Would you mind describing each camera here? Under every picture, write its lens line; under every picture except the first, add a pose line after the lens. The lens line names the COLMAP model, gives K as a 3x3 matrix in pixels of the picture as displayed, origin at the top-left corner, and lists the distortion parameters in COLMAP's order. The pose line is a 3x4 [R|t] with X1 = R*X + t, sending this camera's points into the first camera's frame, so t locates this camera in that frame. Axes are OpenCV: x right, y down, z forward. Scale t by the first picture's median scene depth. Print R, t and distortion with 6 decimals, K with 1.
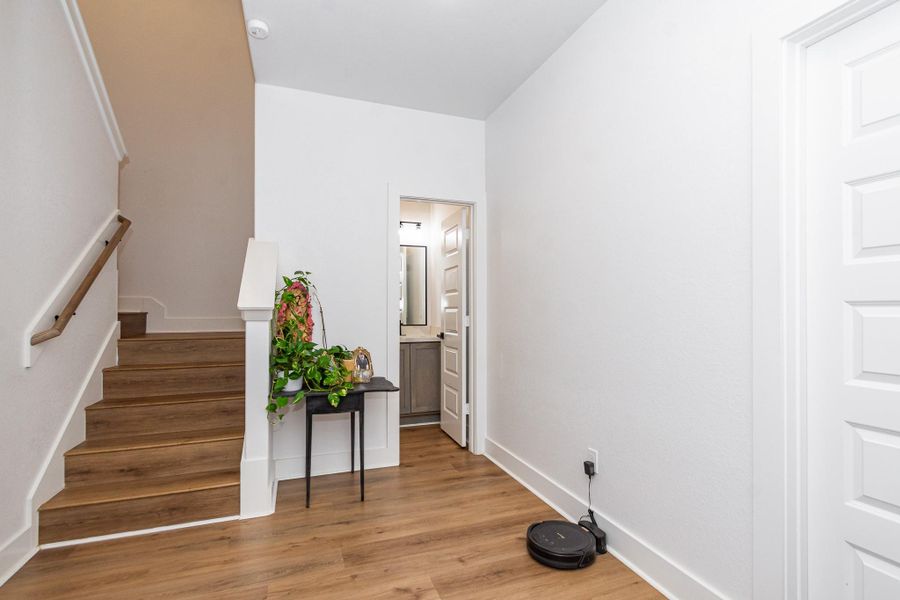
lens RADIAL K [[420.2, 0, 450.6], [0, 420.2, 309.4], [0, 0, 1]] dist [0.000598, -0.000530]
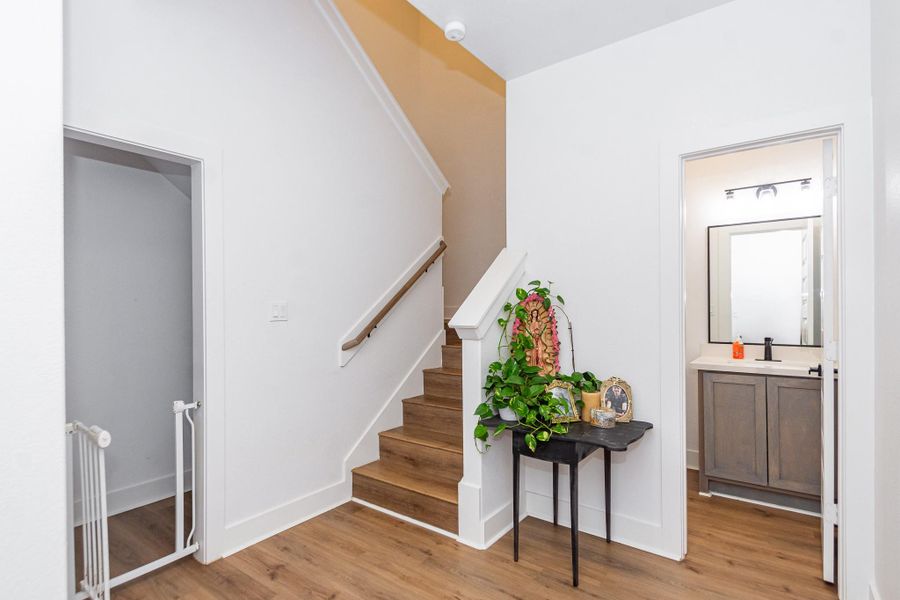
lens RADIAL K [[446.6, 0, 450.6], [0, 446.6, 311.5], [0, 0, 1]] dist [0.002559, 0.000576]
pose [[0.550651, 0.002068, -0.834733, 0.343246], [0.007769, 0.999941, 0.007602, -0.041728], [0.834700, -0.010671, 0.550602, 0.397620]]
